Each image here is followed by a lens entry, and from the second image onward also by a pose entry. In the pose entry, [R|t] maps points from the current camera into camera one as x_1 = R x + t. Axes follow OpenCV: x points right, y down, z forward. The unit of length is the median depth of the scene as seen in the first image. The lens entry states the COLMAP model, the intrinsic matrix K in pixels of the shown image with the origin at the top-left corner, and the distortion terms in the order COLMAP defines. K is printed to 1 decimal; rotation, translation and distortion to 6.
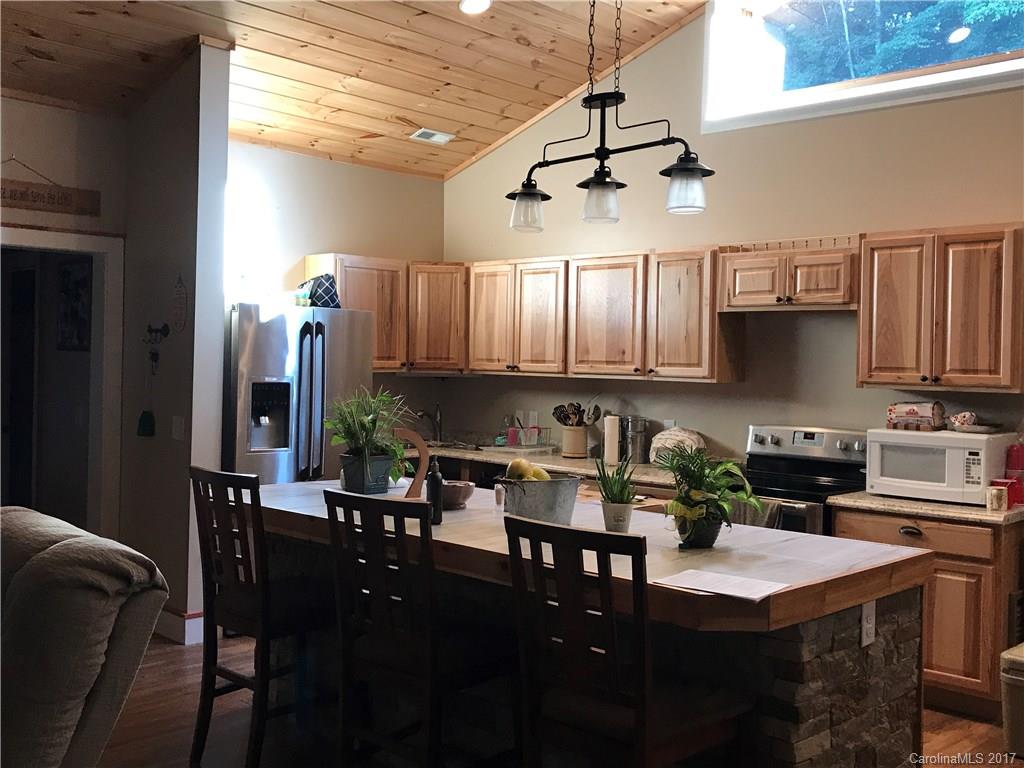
lens RADIAL K [[1071.2, 0, 512.0], [0, 1071.2, 384.0], [0, 0, 1]] dist [0.011574, 0.043758]
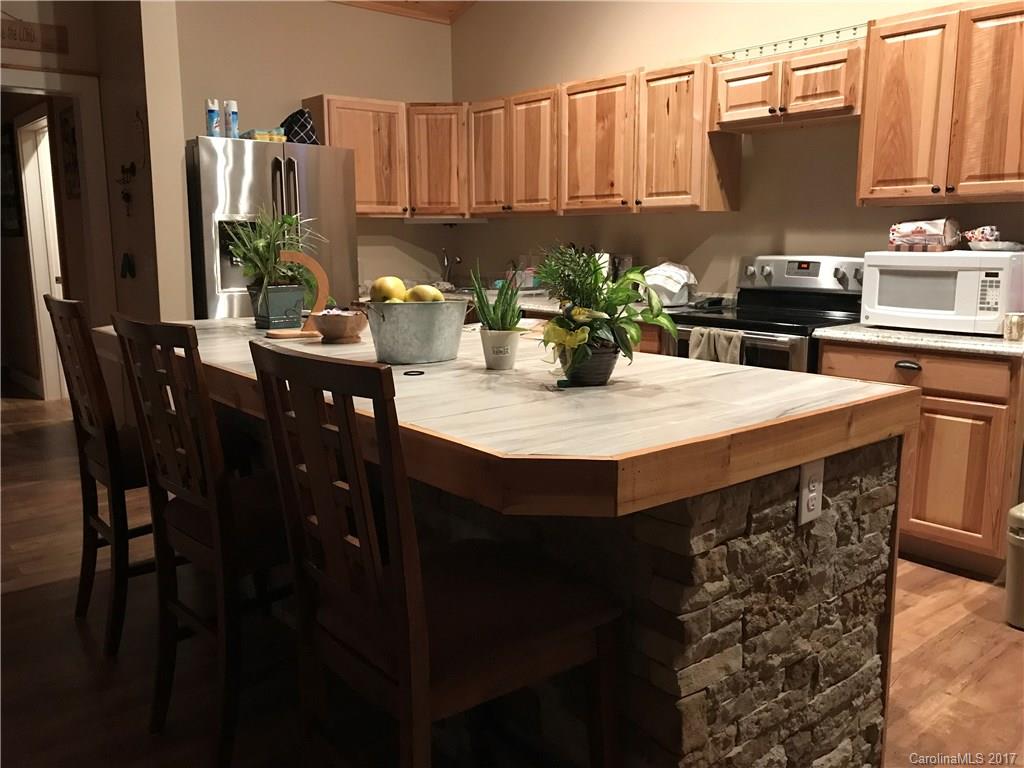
lens RADIAL K [[846.7, 0, 512.0], [0, 846.7, 384.0], [0, 0, 1]] dist [0.016307, 0.008474]
pose [[0.993940, -0.003074, -0.109884, 0.137736], [0.019112, 0.989218, 0.145196, 0.048565], [0.108253, -0.146417, 0.983282, 0.309899]]
